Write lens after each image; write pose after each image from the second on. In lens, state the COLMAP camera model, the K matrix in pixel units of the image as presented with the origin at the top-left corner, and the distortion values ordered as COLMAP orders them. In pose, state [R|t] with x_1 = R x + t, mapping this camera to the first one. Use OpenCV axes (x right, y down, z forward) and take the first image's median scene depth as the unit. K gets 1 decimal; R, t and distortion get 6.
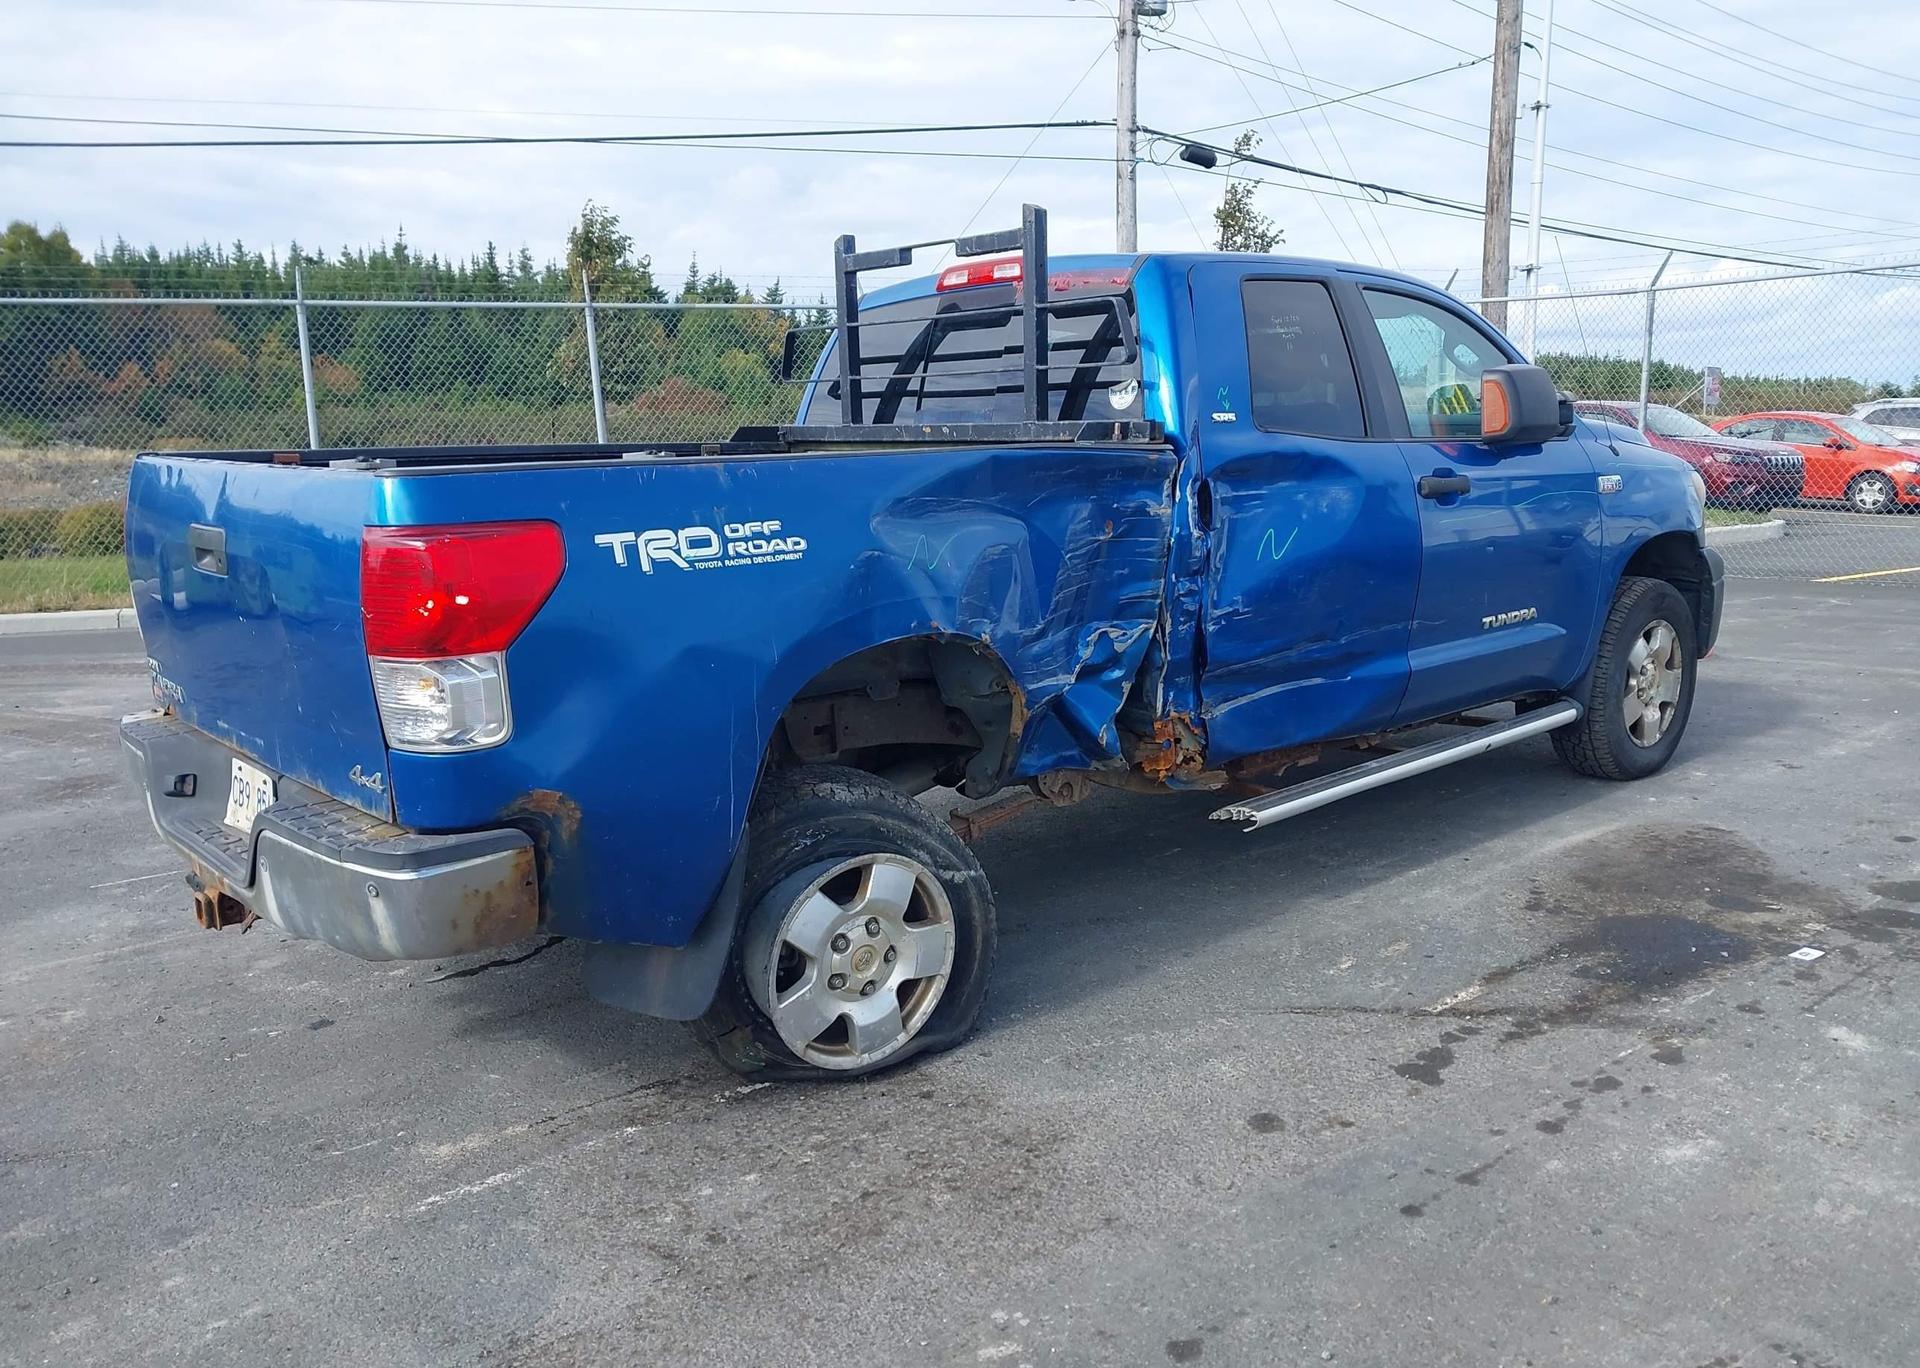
lens RADIAL K [[1366.5, 0, 988.0], [0, 1366.5, 652.9], [0, 0, 1]] dist [0.069142, -0.107424]
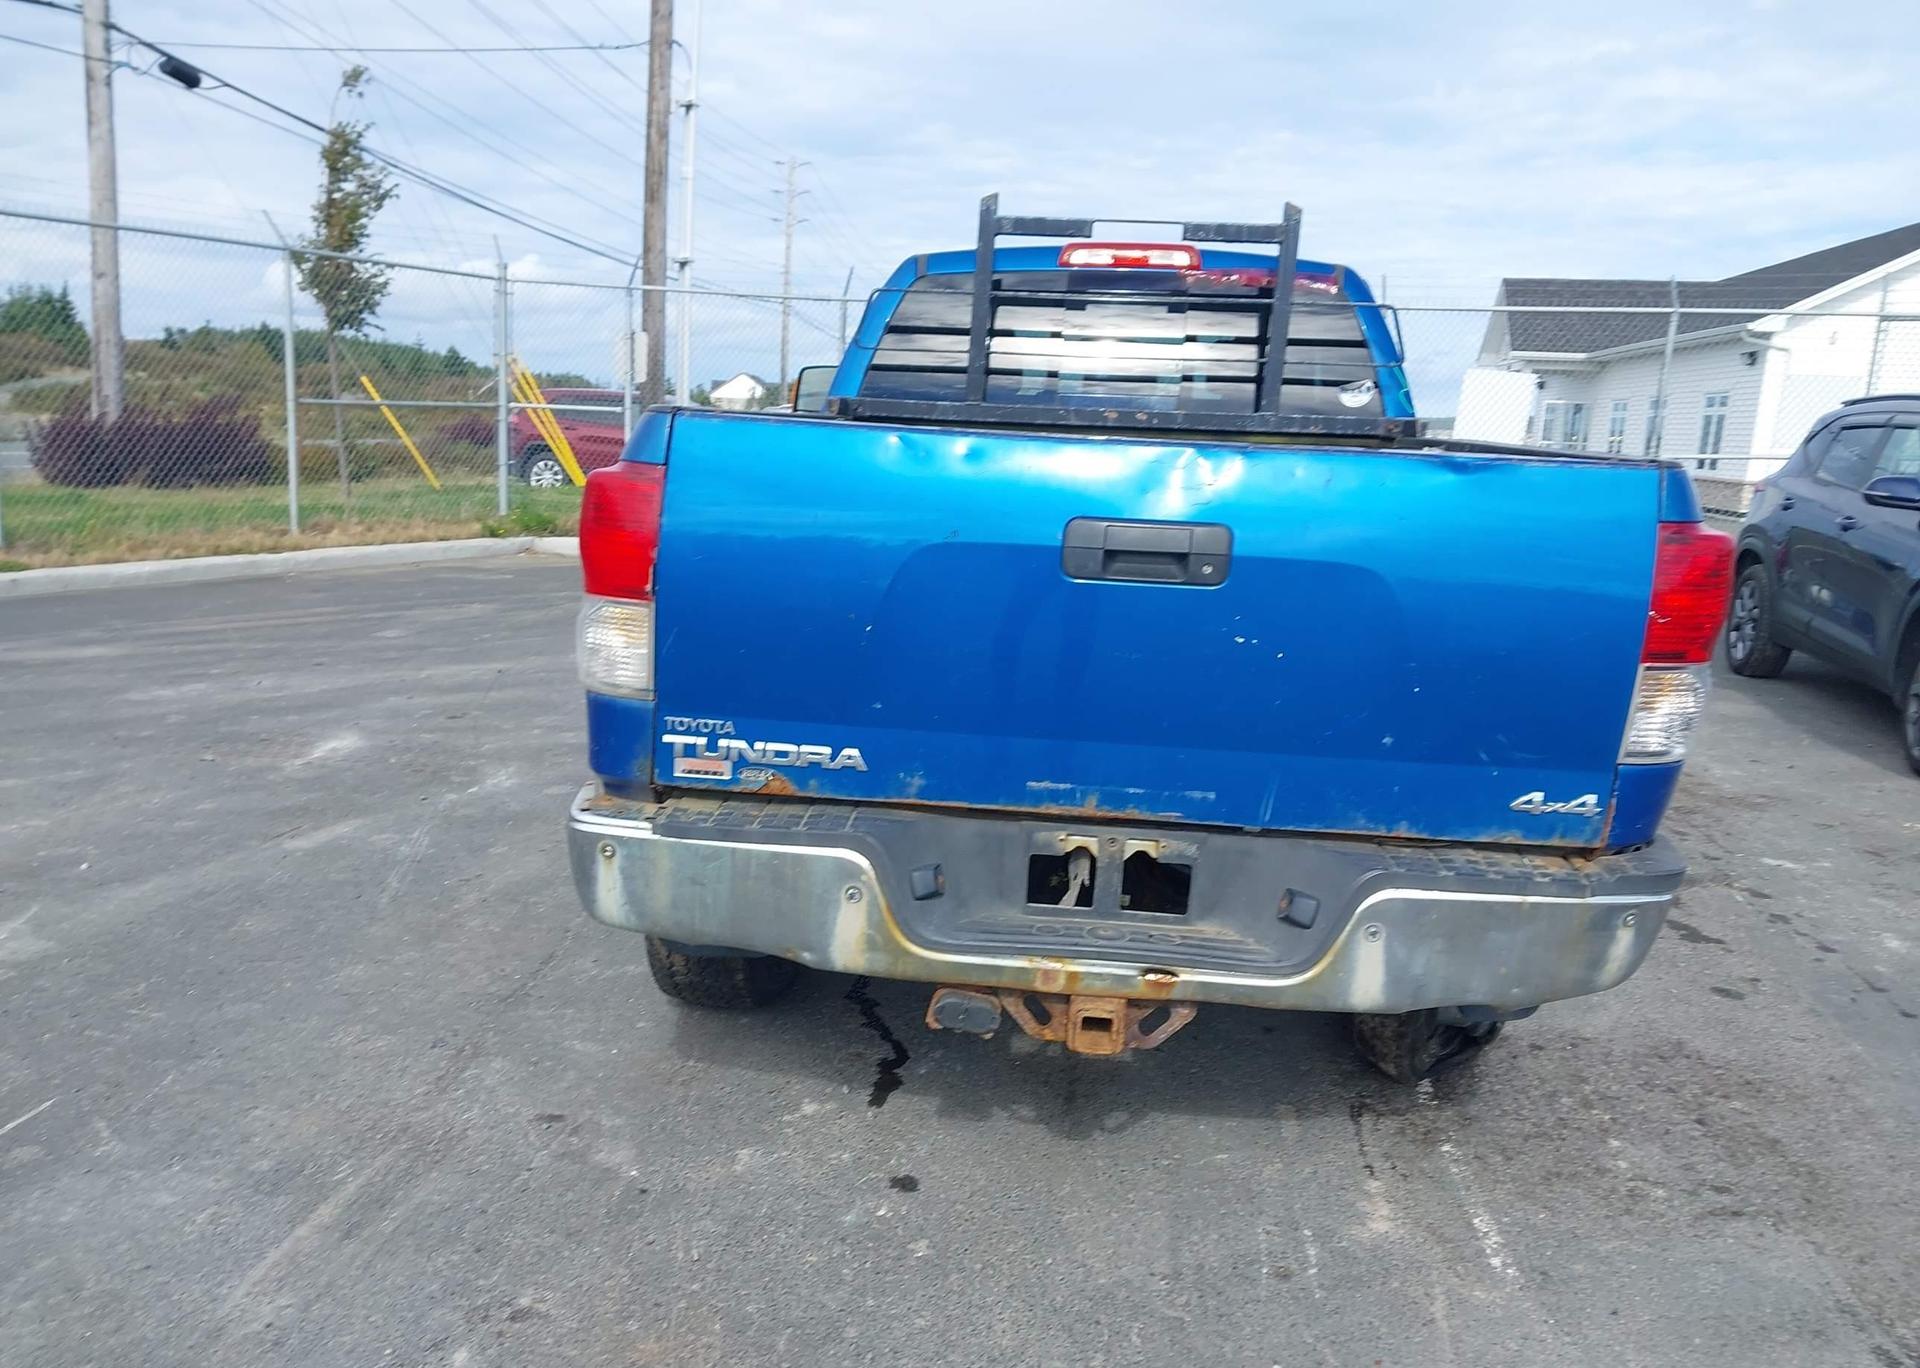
lens RADIAL K [[1425.9, 0, 858.8], [0, 1425.9, 691.8], [0, 0, 1]] dist [-0.005697, -0.005305]
pose [[0.755660, -0.078983, 0.650185, -0.917420], [0.055088, 0.996849, 0.057070, -0.040736], [-0.652644, -0.007308, 0.757630, 0.397130]]
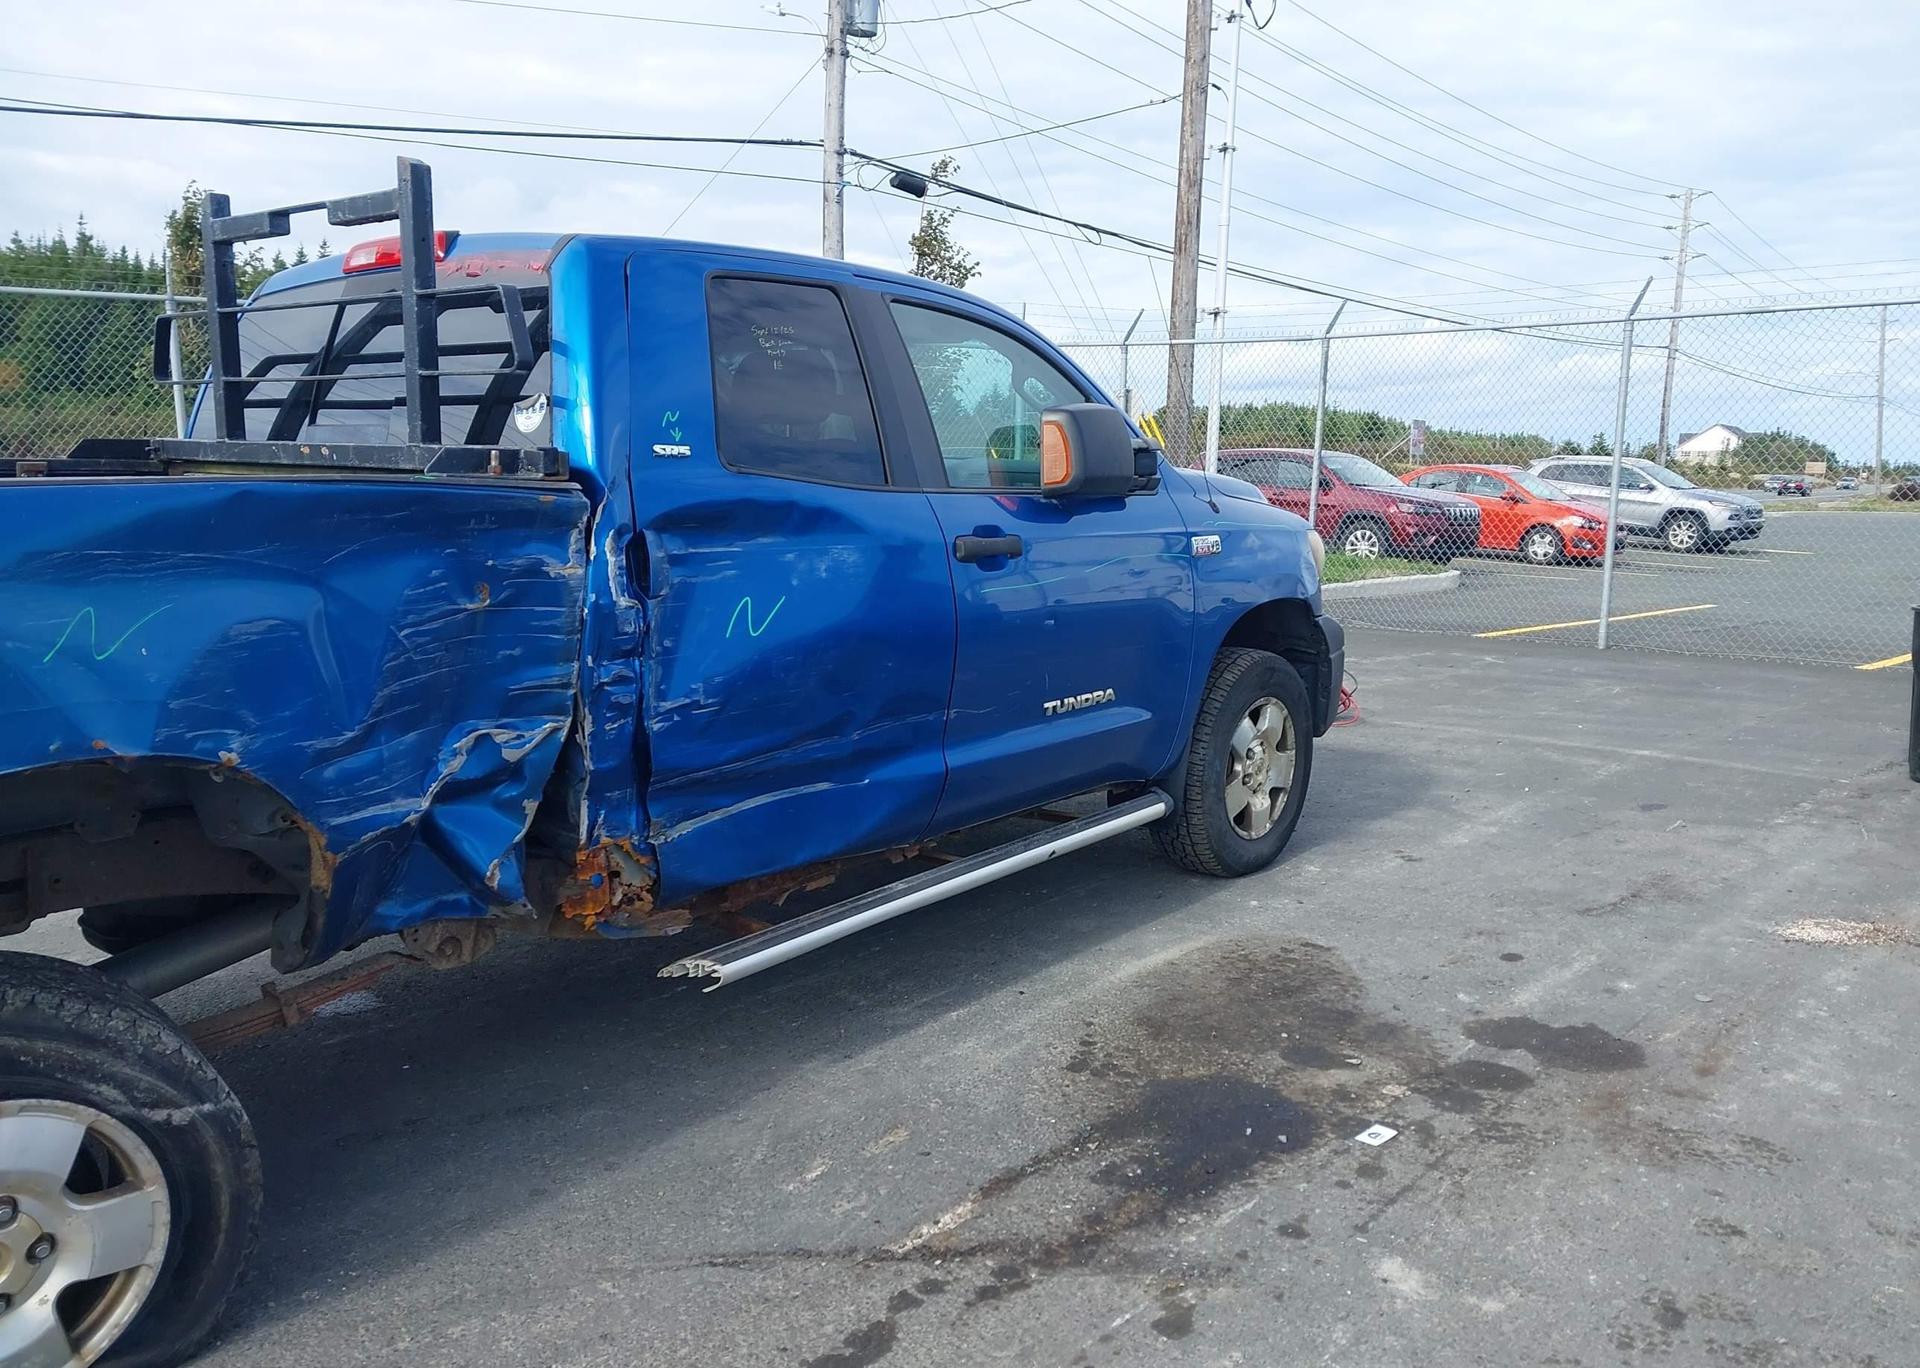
lens RADIAL K [[1375.2, 0, 956.0], [0, 1375.2, 666.5], [0, 0, 1]] dist [0.063215, -0.073649]
pose [[0.986852, 0.008075, 0.161426, 0.202005], [-0.005883, 0.999884, -0.014050, -0.040791], [-0.161521, 0.012915, 0.986785, 0.219646]]
